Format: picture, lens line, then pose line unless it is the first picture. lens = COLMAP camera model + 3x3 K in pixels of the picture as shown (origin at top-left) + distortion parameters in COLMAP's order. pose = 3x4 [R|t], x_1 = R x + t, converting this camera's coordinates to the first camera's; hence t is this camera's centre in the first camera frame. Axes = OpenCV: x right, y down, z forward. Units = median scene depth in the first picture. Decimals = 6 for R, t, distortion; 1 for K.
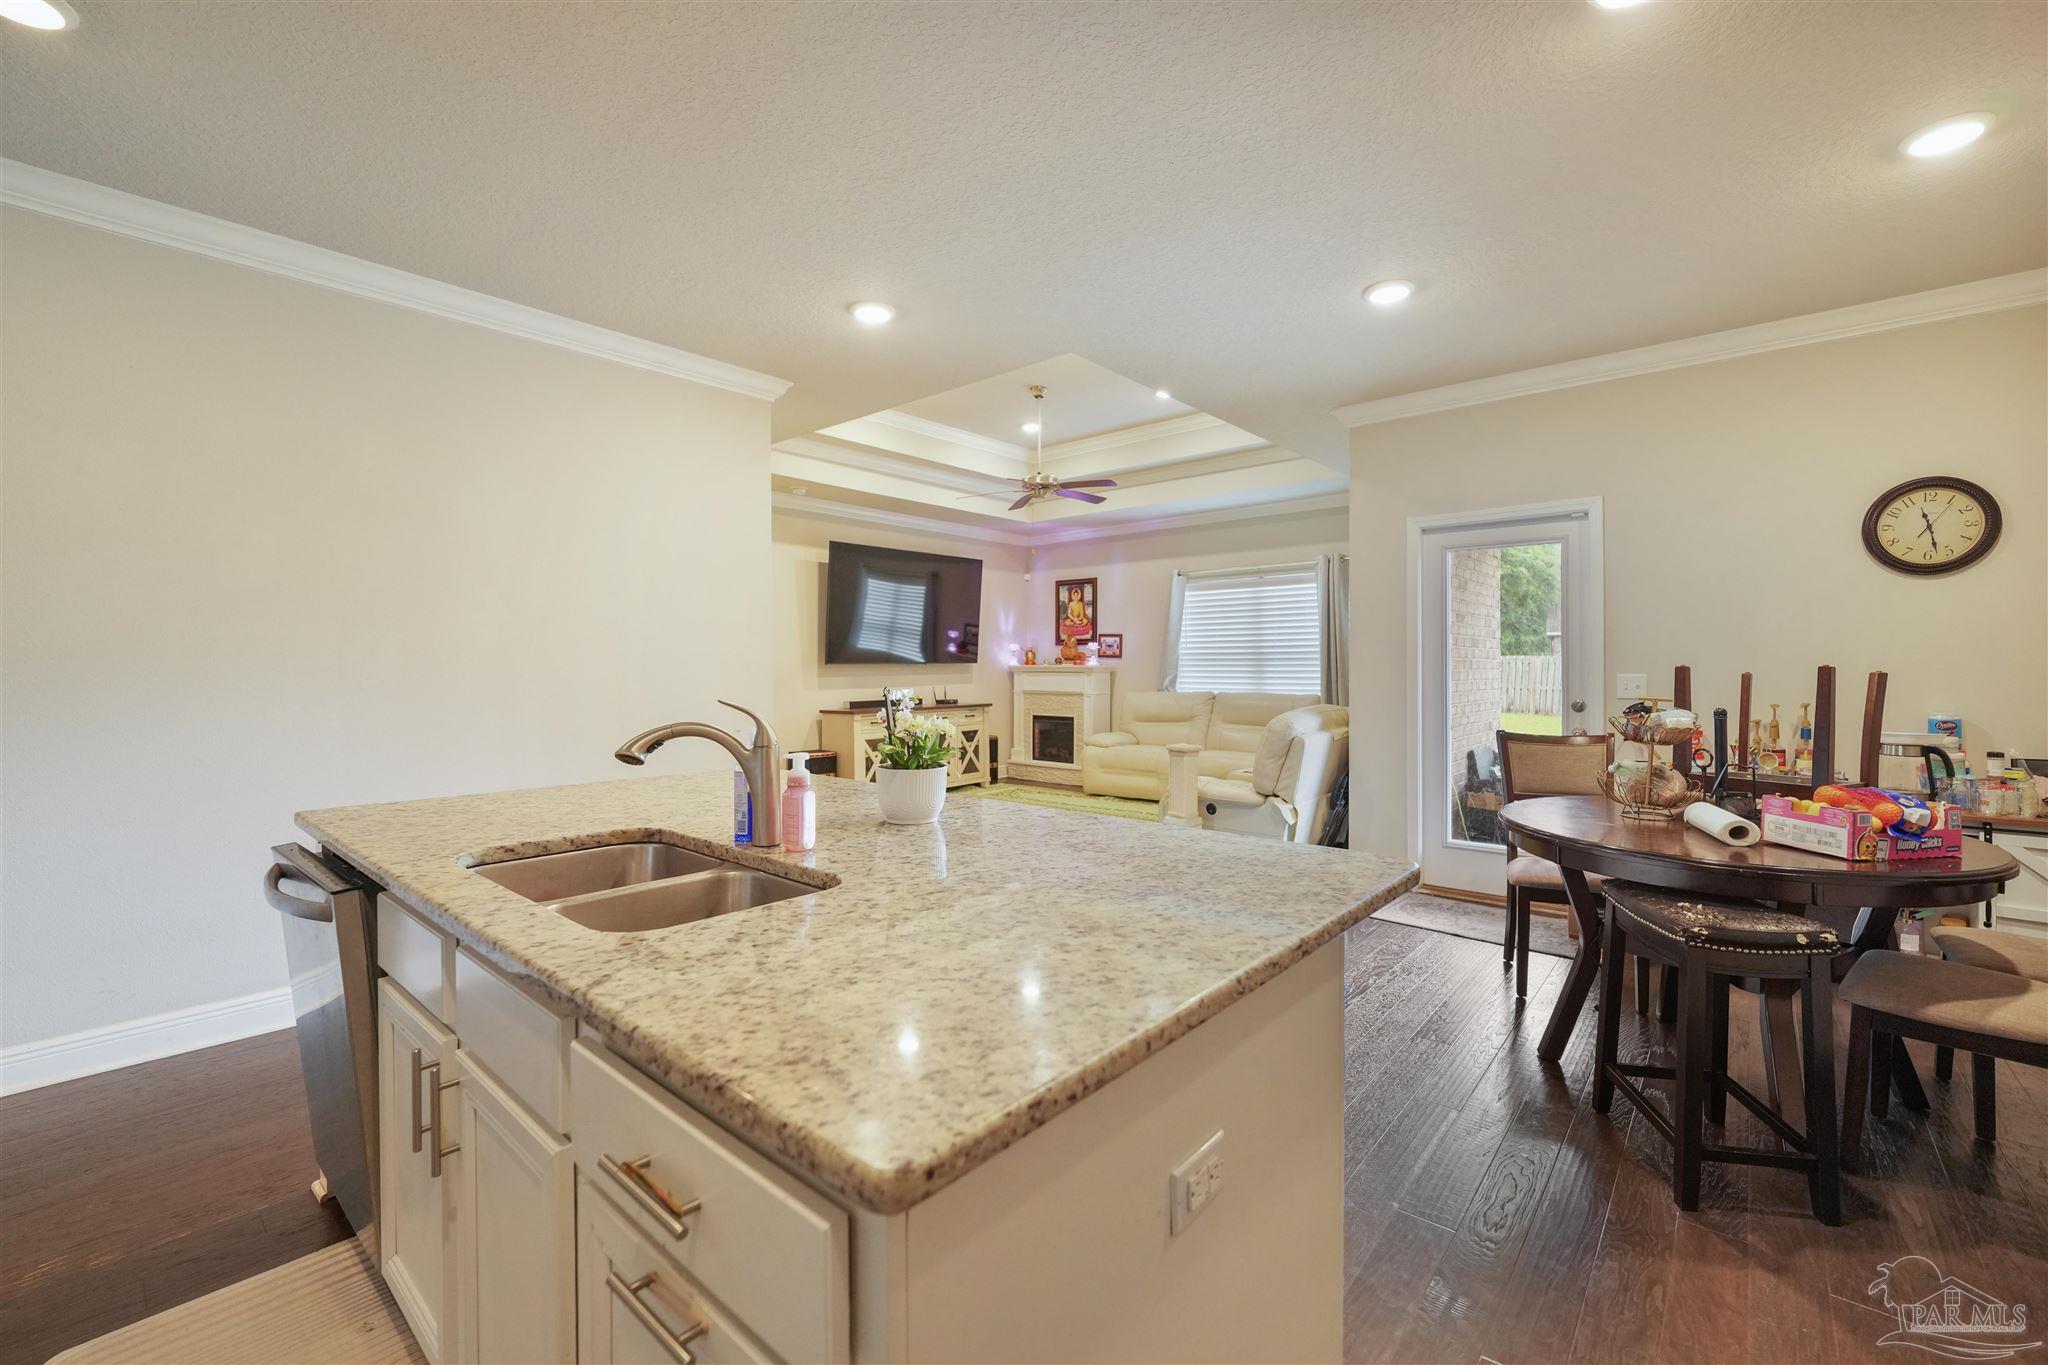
lens RADIAL K [[854.8, 0, 1004.5], [0, 854.8, 666.1], [0, 0, 1]] dist [-0.007903, -0.002103]
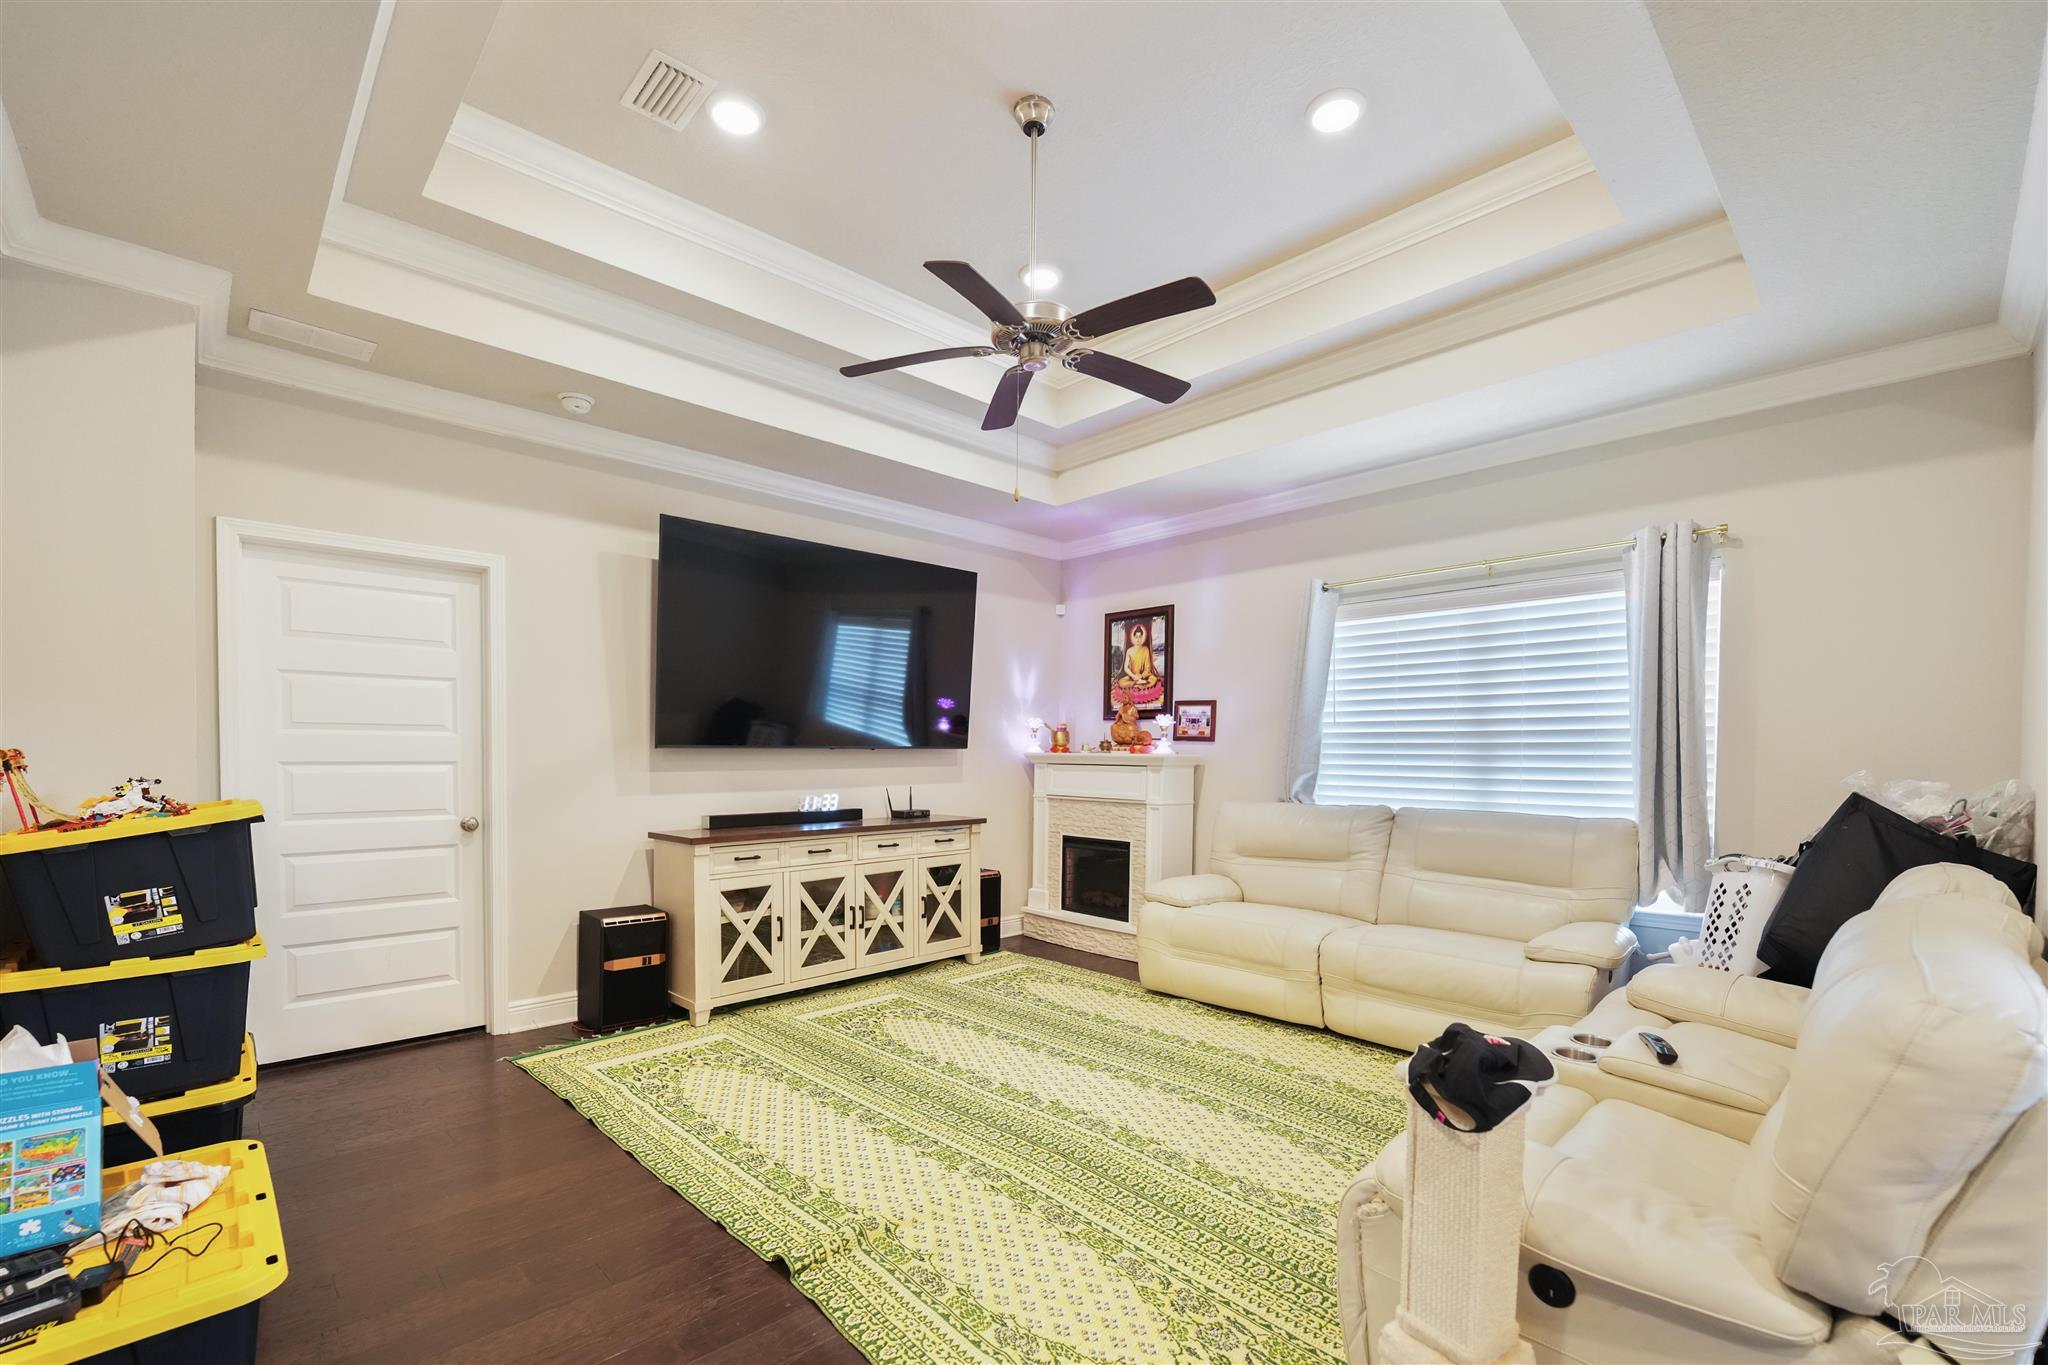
lens RADIAL K [[854.8, 0, 1011.0], [0, 854.8, 778.0], [0, 0, 1]] dist [-0.007903, -0.002103]
pose [[0.995789, 0.013492, -0.090674, 0.057491], [-0.010850, 0.999504, 0.029573, -0.000906], [0.091028, -0.028464, 0.995441, 0.448786]]
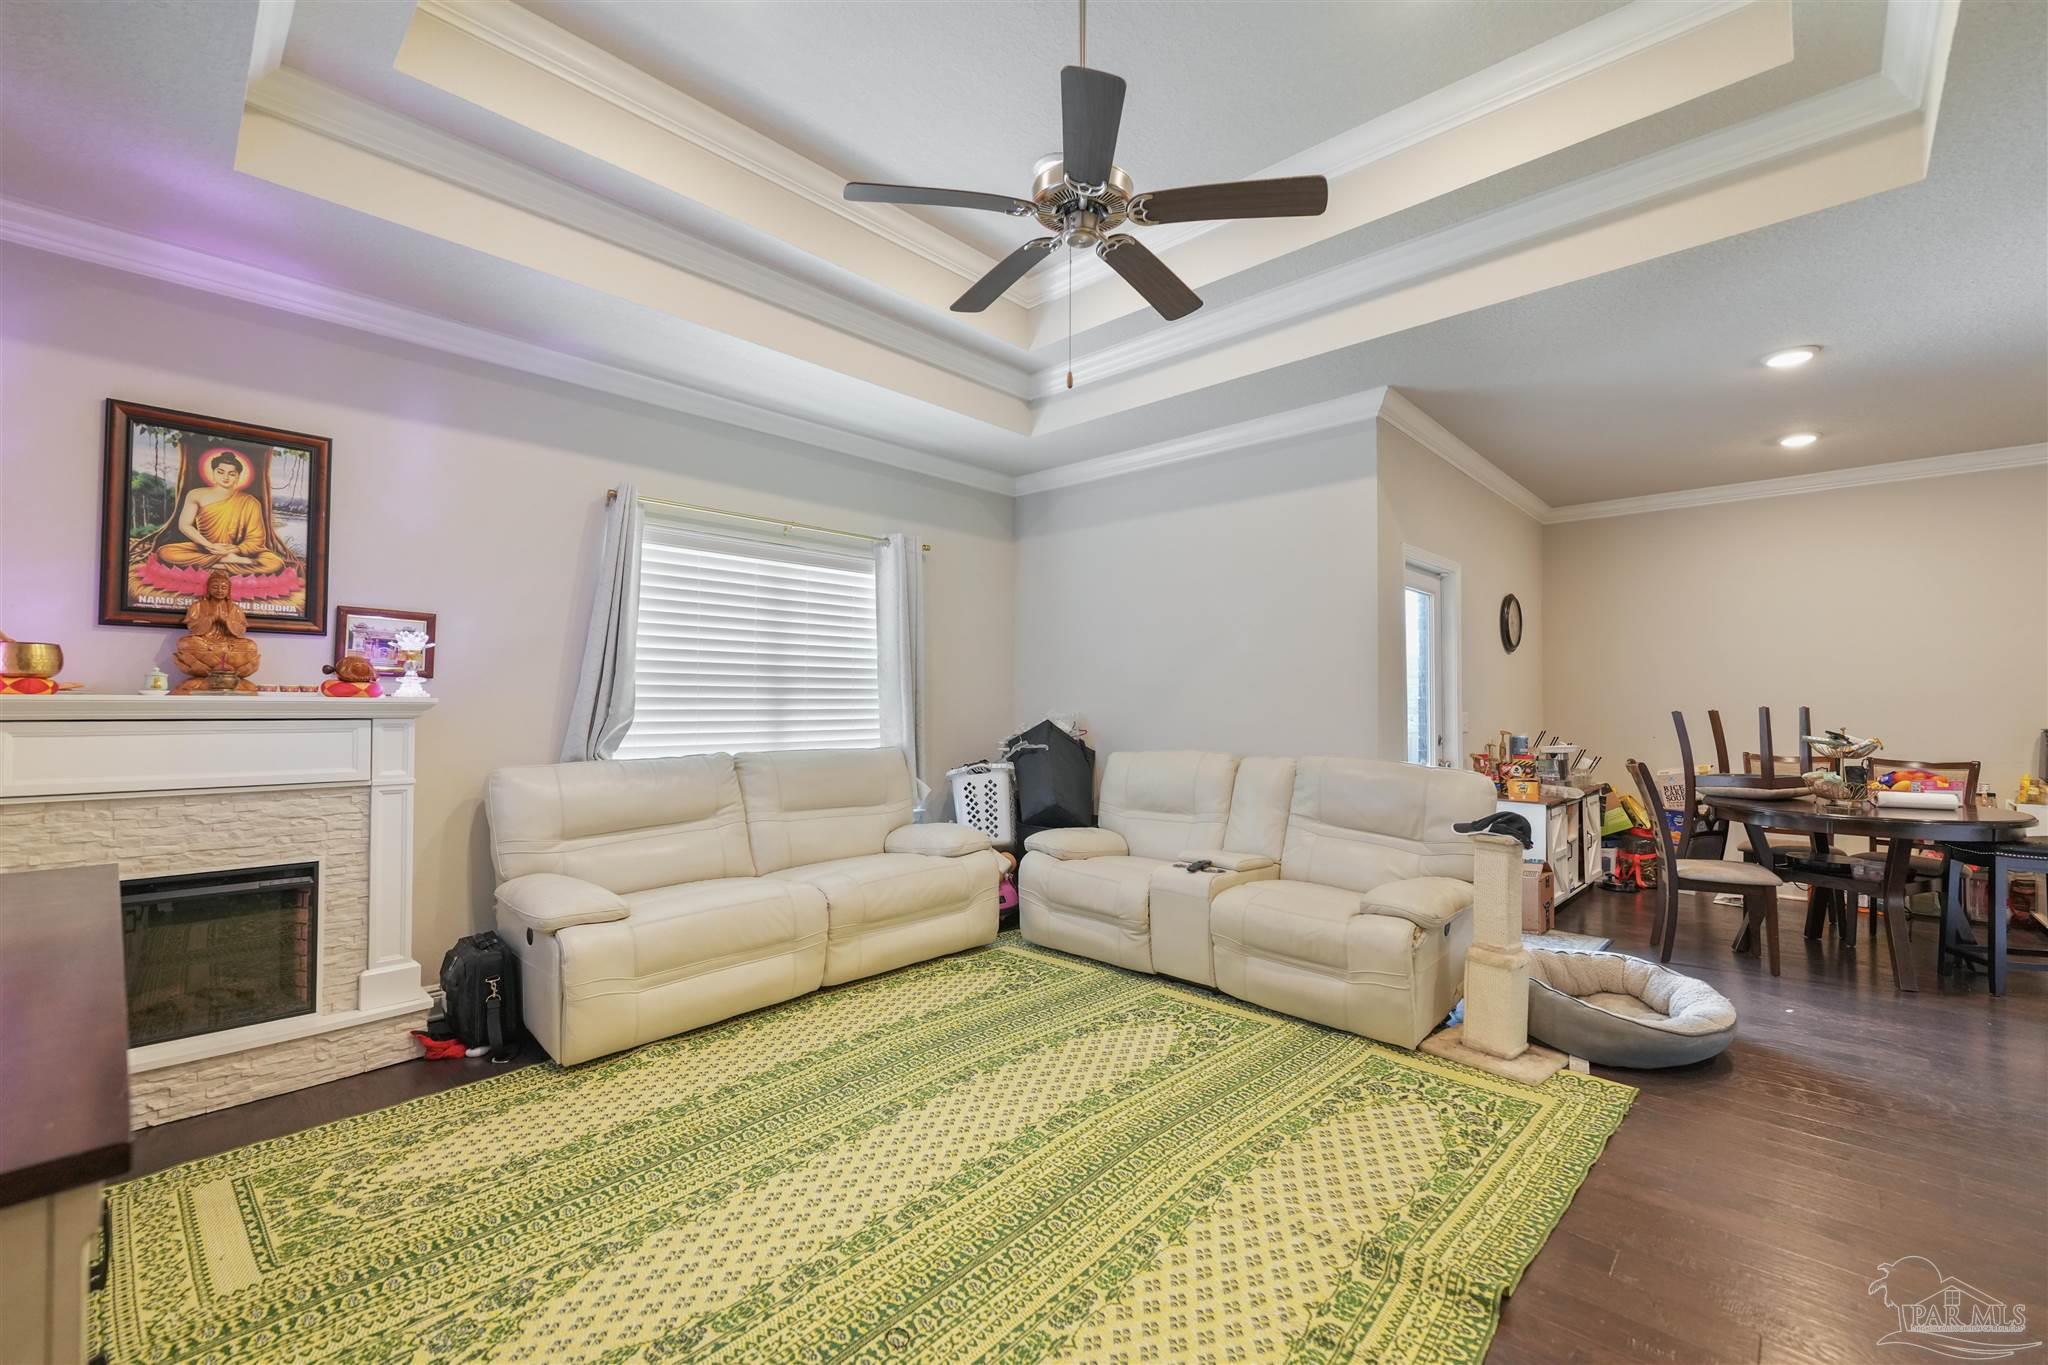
lens RADIAL K [[825.2, 0, 1065.5], [0, 825.2, 695.1], [0, 0, 1]] dist [-0.013643, -0.000150]
pose [[0.018475, 0.013791, 0.999734, -0.231956], [-0.003764, 0.999899, -0.013723, 0.001325], [-0.999822, -0.003509, 0.018525, 0.783842]]
